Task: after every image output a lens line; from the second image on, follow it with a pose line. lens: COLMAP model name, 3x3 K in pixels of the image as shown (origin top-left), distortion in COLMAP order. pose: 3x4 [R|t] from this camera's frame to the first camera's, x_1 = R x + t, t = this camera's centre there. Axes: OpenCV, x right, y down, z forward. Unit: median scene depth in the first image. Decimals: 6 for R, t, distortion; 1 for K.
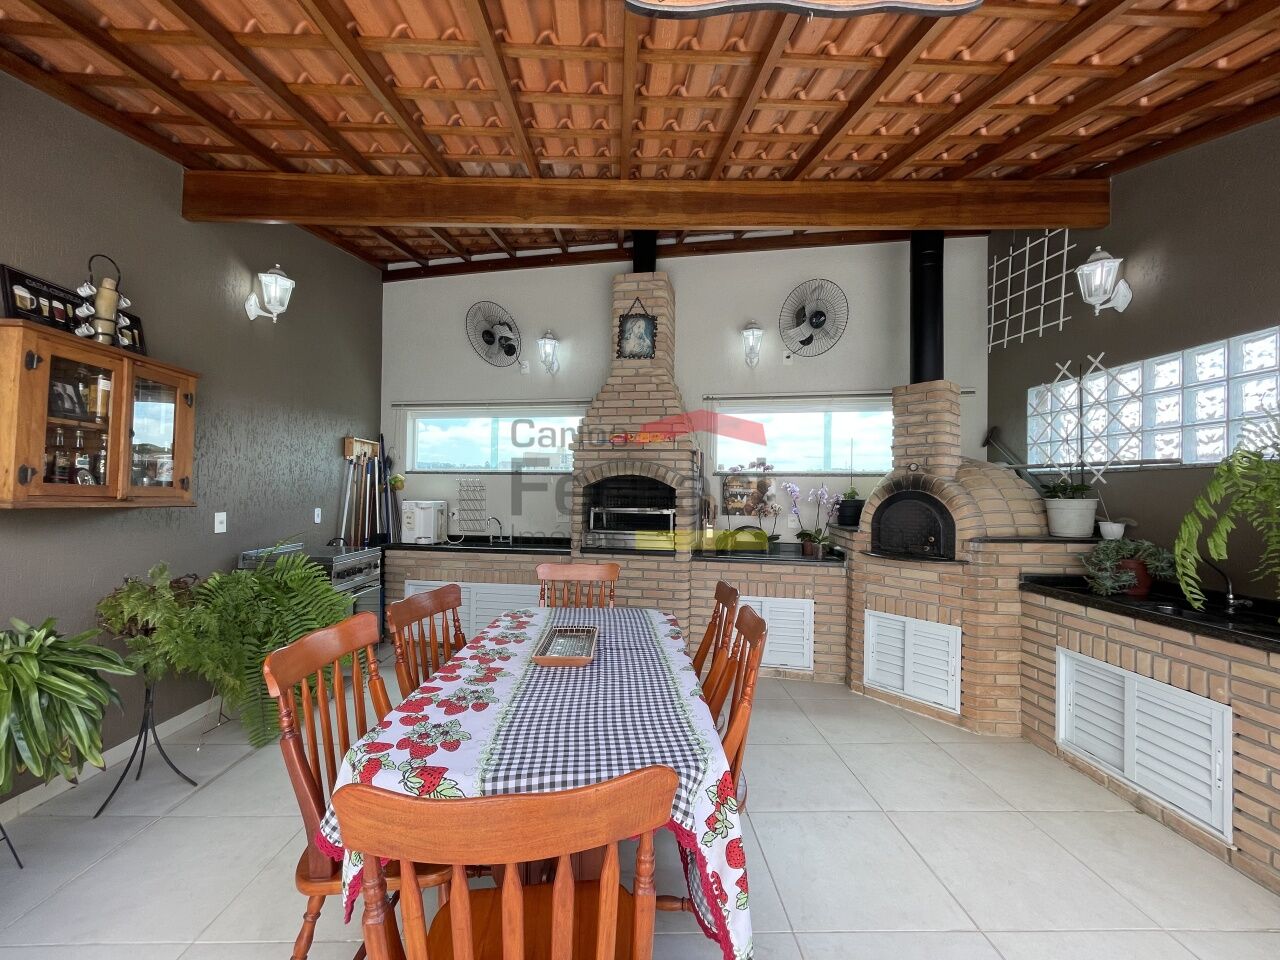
lens RADIAL K [[515.2, 0, 643.2], [0, 515.2, 481.8], [0, 0, 1]] dist [0.001694, -0.000107]
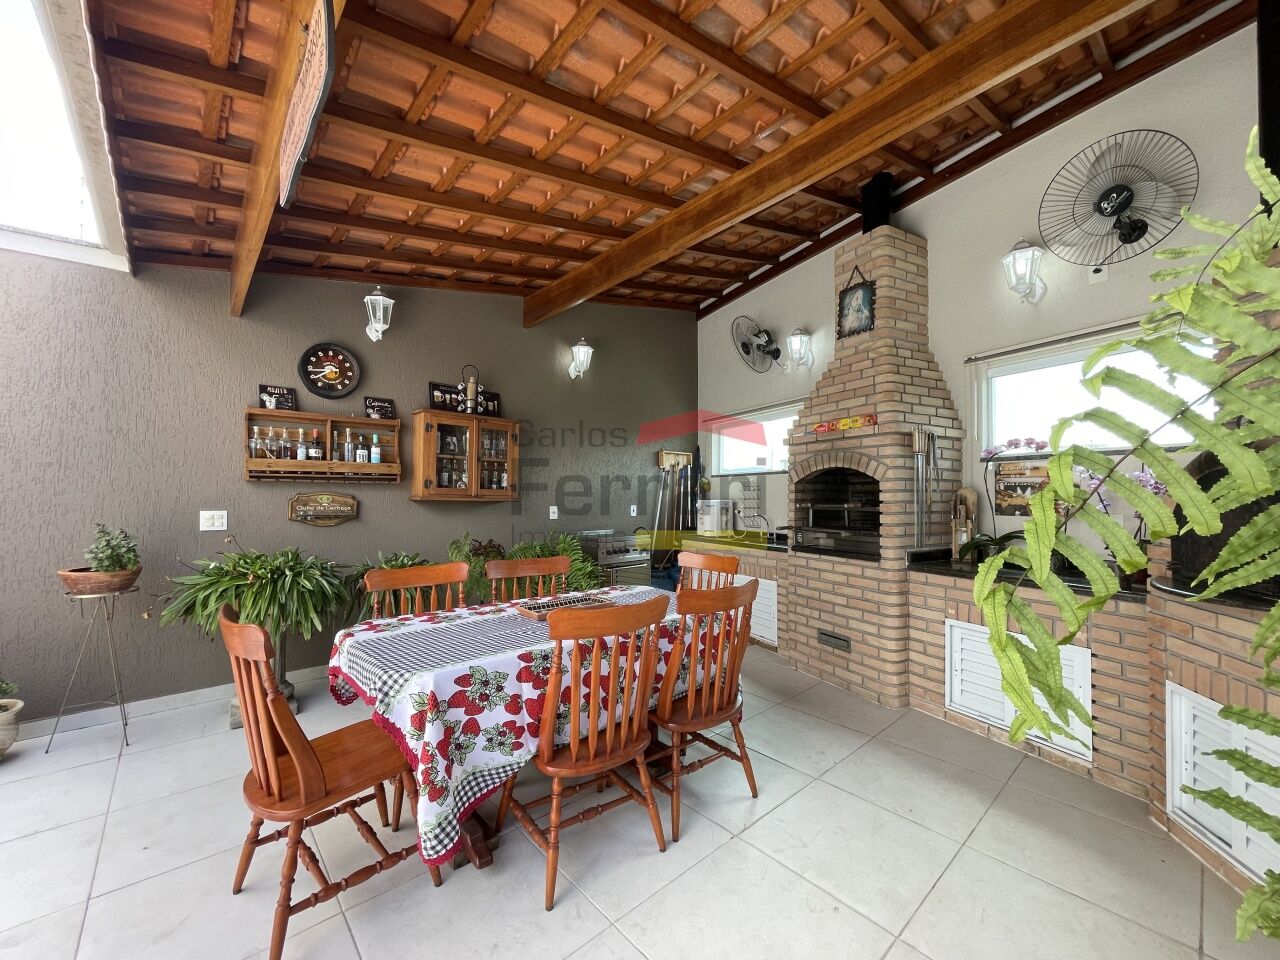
lens RADIAL K [[515.2, 0, 649.7], [0, 515.2, 481.3], [0, 0, 1]] dist [0.001694, -0.000107]
pose [[0.641616, -0.035571, -0.766201, 0.455755], [0.025633, 0.999361, -0.024930, 0.024680], [0.766598, -0.003645, 0.642117, 0.176354]]
